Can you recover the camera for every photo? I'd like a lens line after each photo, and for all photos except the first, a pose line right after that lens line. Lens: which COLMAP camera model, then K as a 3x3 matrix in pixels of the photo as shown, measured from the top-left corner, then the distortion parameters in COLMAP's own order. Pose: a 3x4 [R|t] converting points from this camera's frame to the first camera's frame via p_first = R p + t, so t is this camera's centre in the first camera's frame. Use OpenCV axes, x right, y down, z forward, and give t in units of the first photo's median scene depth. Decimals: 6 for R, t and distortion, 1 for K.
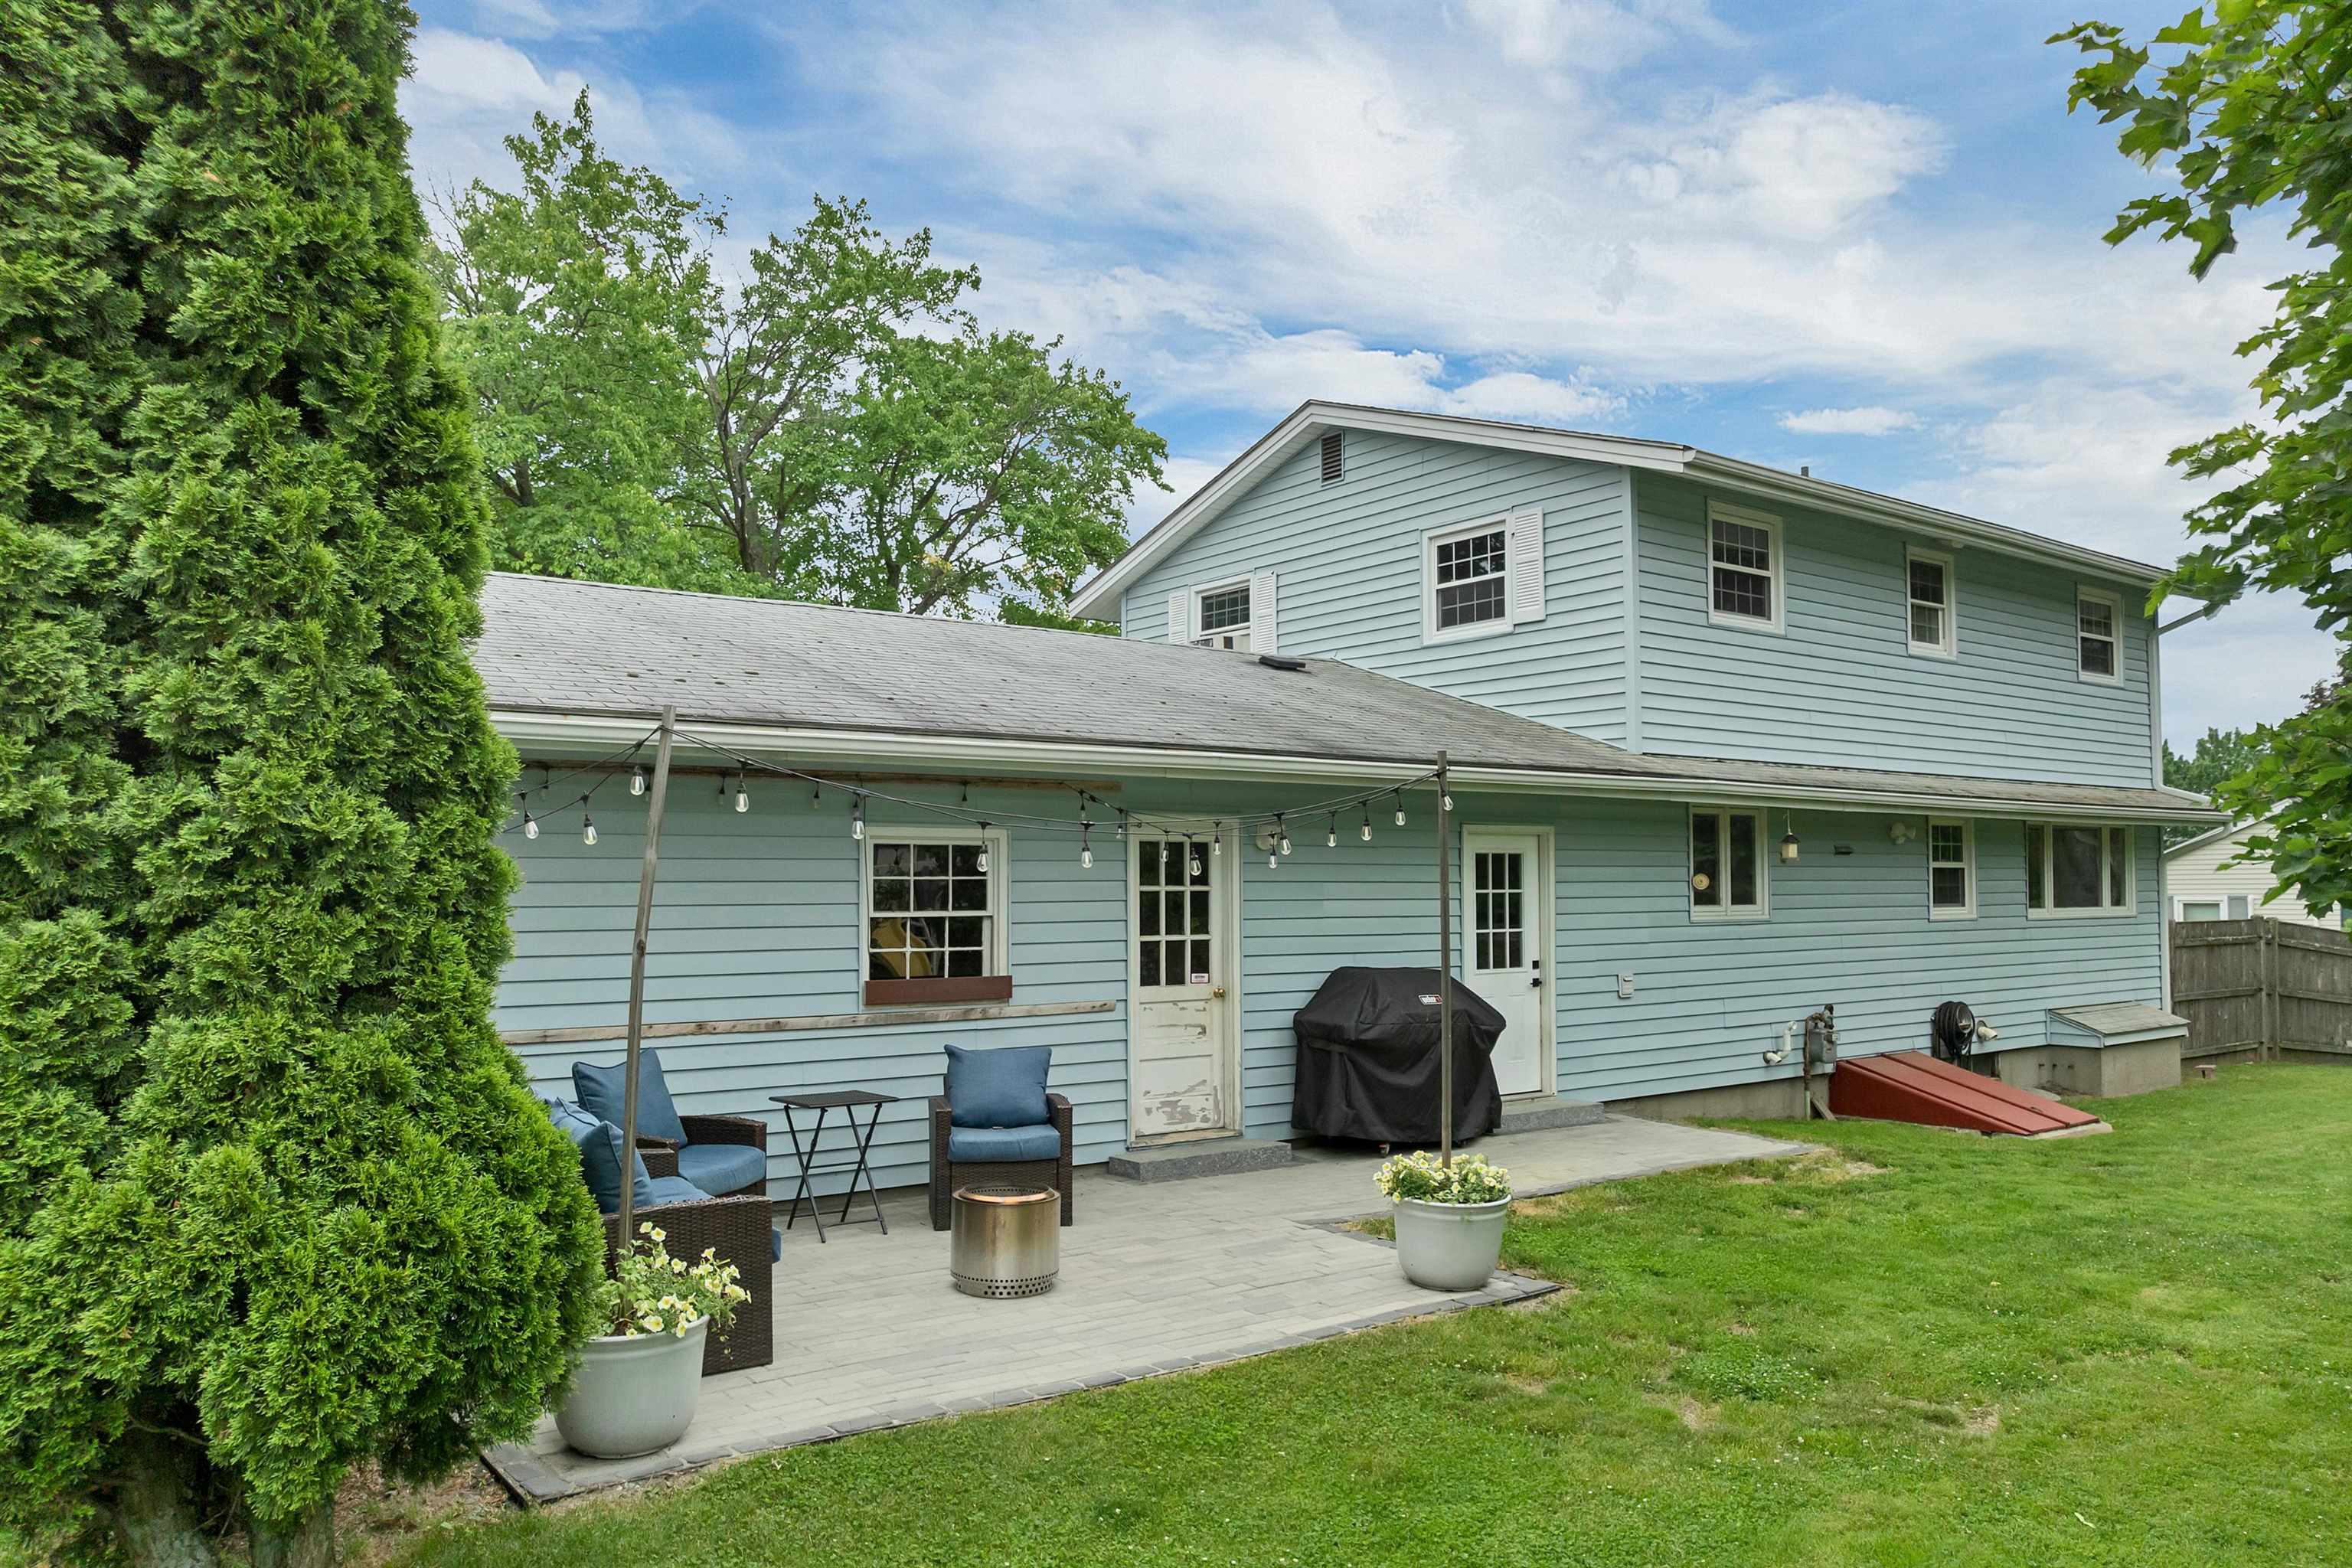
lens RADIAL K [[1692.4, 0, 1178.9], [0, 1692.4, 813.1], [0, 0, 1]] dist [-0.023964, -0.029570]
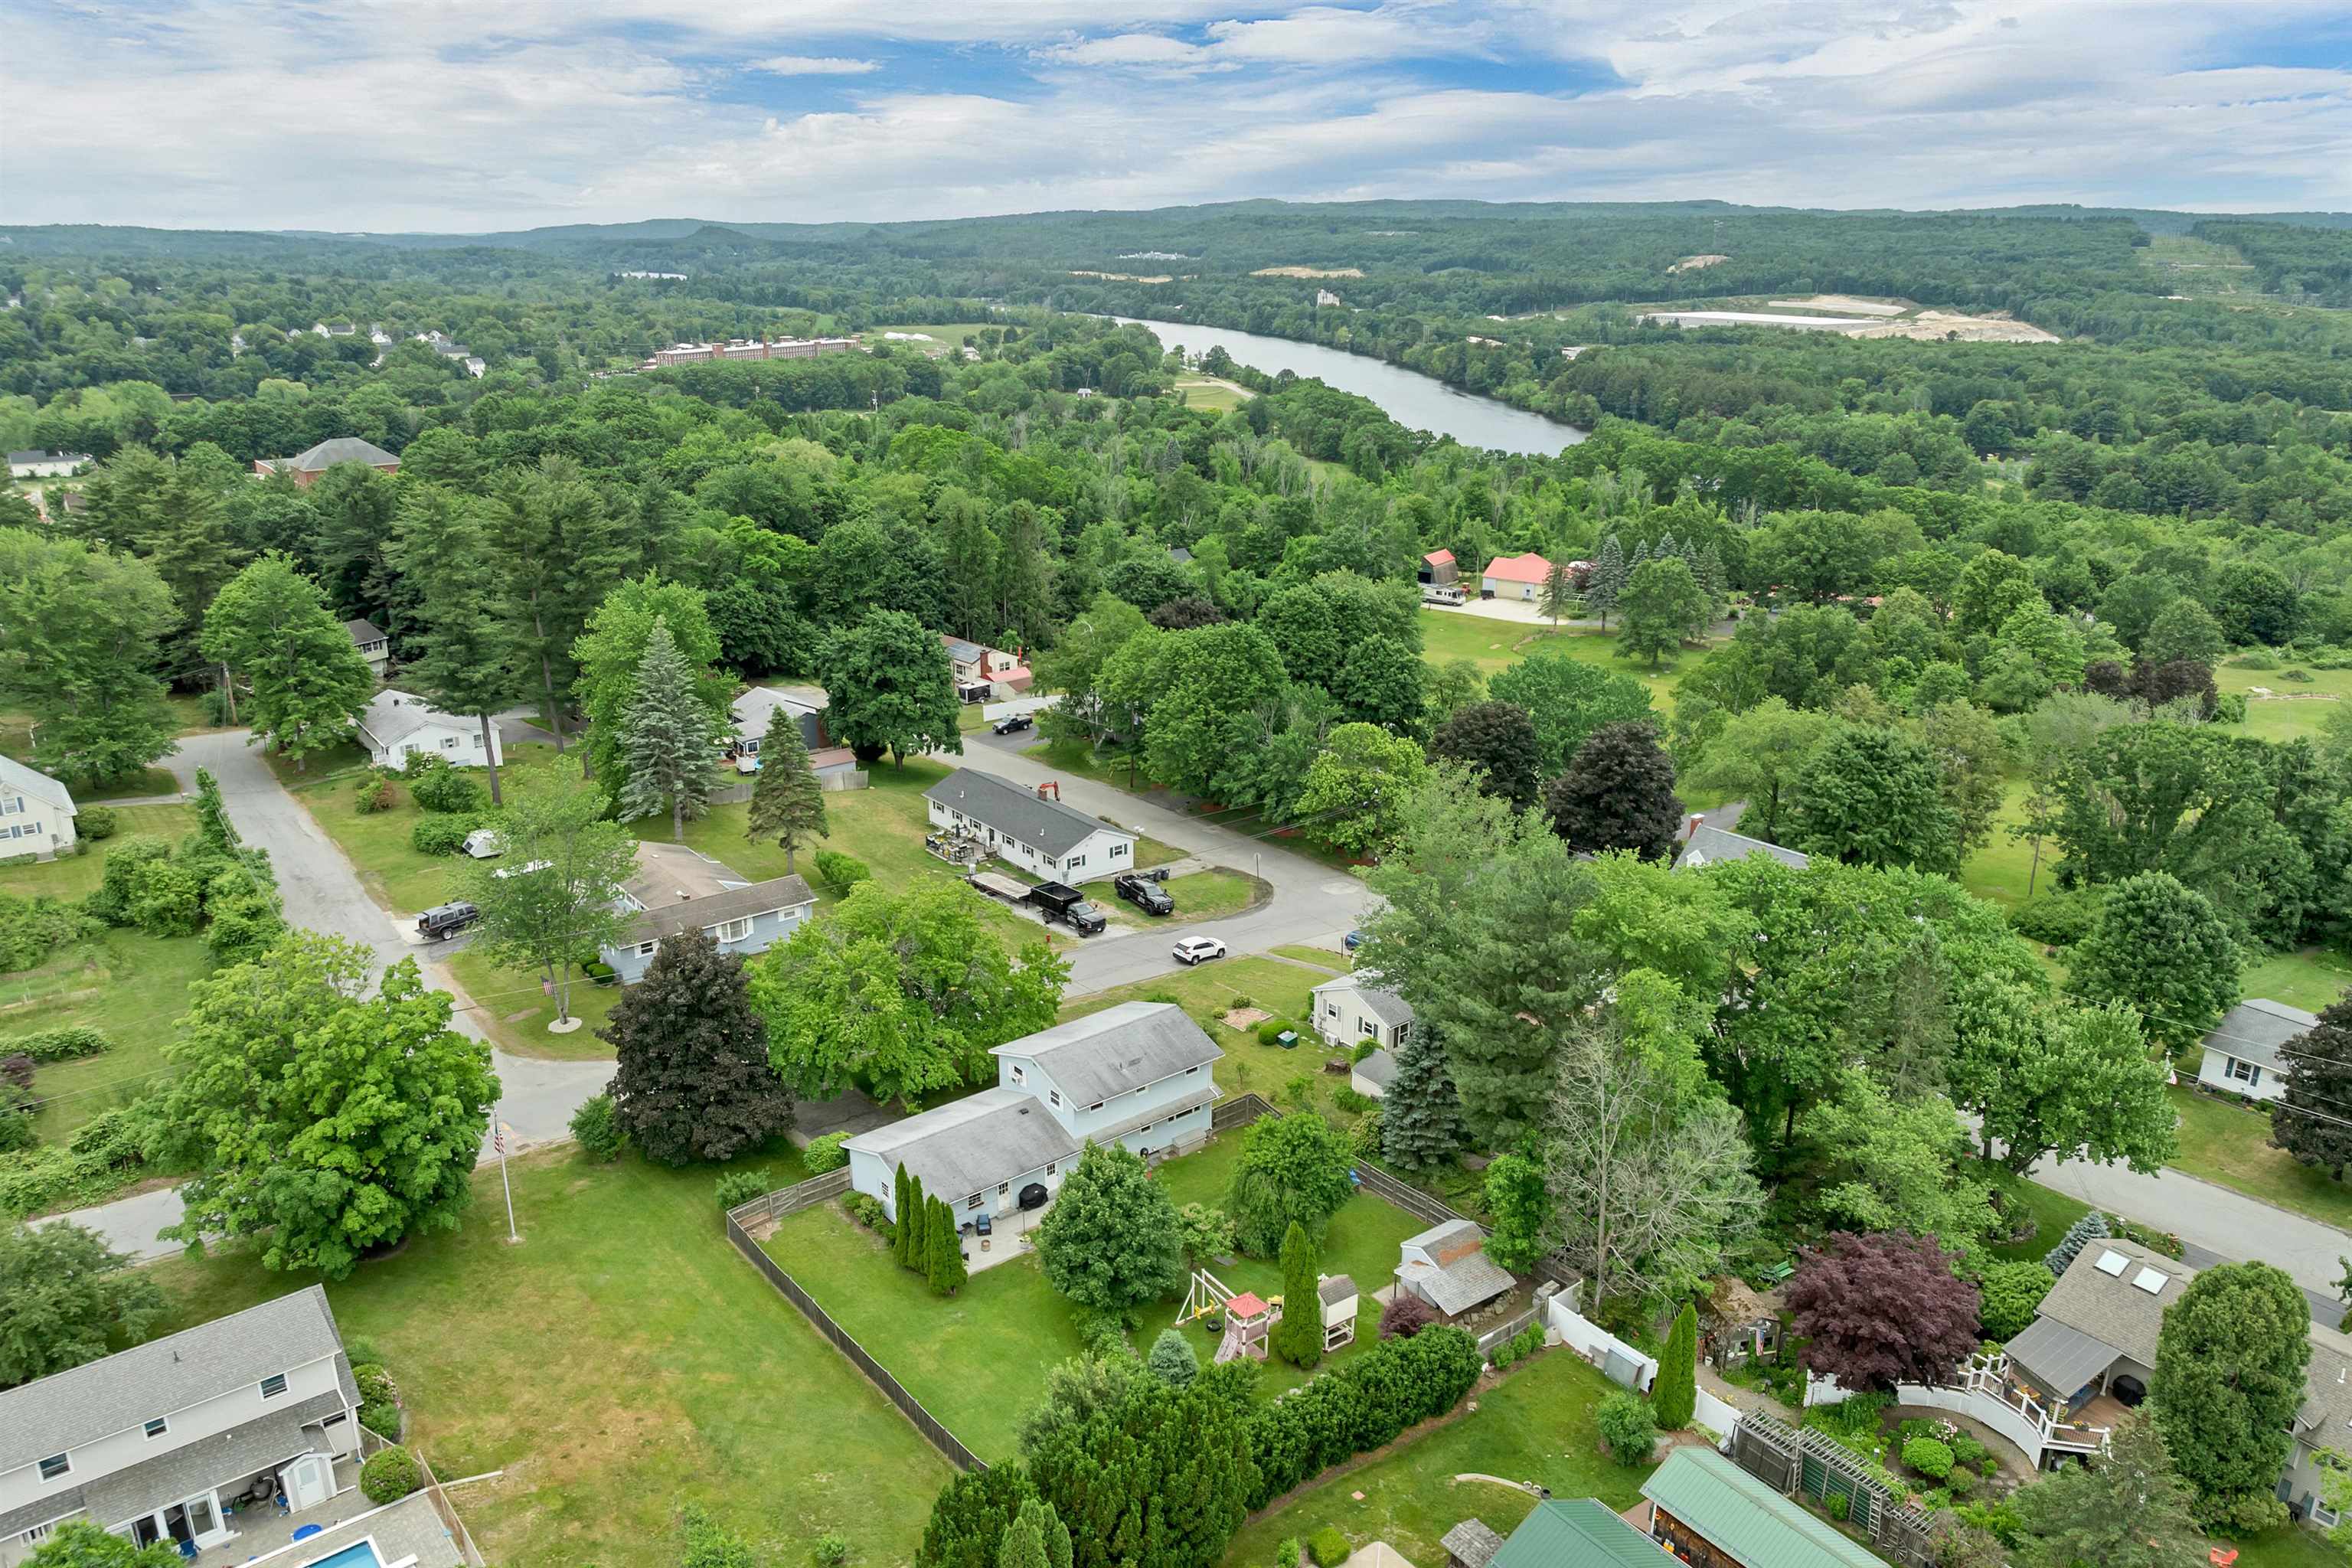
lens RADIAL K [[1710.7, 0, 1168.3], [0, 1710.7, 825.4], [0, 0, 1]] dist [-0.032971, -0.003069]
pose [[0.999535, -0.005943, 0.029909, 0.558506], [-0.005657, 0.927667, 0.373366, -4.634097], [-0.029964, -0.373361, 0.927202, -6.004426]]
